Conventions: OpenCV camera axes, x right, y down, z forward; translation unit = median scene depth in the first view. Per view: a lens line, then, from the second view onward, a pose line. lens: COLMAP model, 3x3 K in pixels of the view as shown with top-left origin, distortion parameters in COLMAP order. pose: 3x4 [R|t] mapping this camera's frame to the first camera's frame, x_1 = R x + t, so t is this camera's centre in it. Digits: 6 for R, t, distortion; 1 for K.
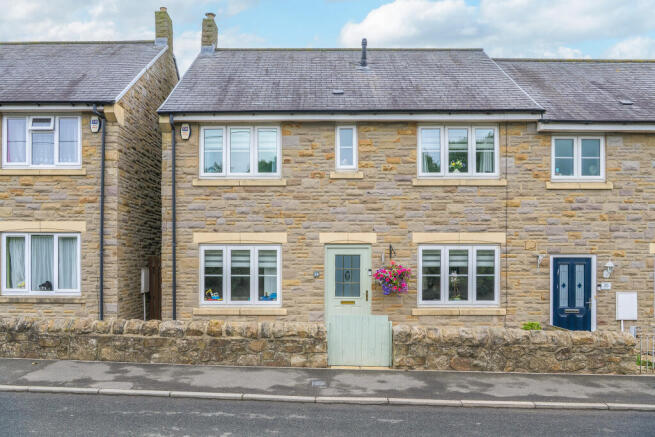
lens RADIAL K [[555.8, 0, 327.5], [0, 555.8, 218.5], [0, 0, 1]] dist [-0.041415, 0.012493]
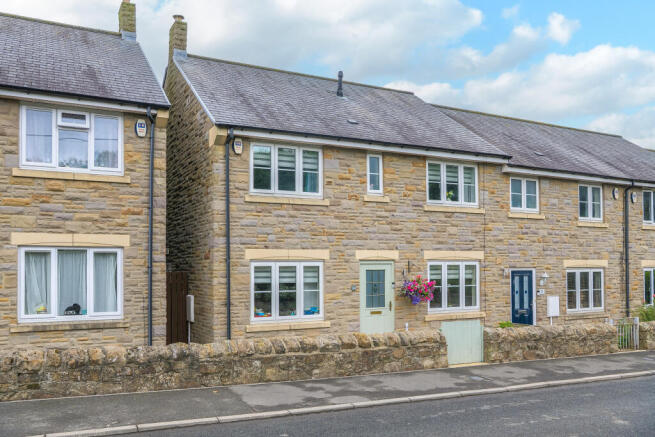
lens RADIAL K [[554.8, 0, 346.2], [0, 554.8, 215.9], [0, 0, 1]] dist [-0.027888, -0.001408]
pose [[0.879667, 0.037552, 0.474105, -0.551598], [-0.026925, 0.999211, -0.029186, -0.009275], [-0.474827, 0.012909, 0.879984, 0.044136]]
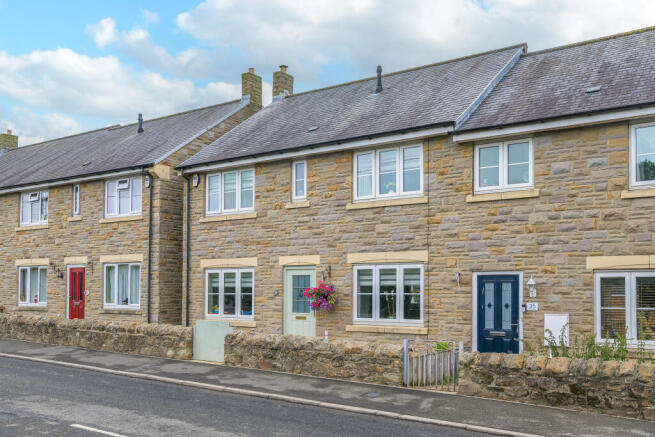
lens RADIAL K [[653.1, 0, 327.5], [0, 653.1, 218.5], [0, 0, 1]] dist [0.005667, 0.007044]
pose [[0.818564, -0.065011, -0.570725, 0.844732], [0.041034, 0.997654, -0.054788, 0.025346], [0.572948, 0.021428, 0.819312, -0.053880]]
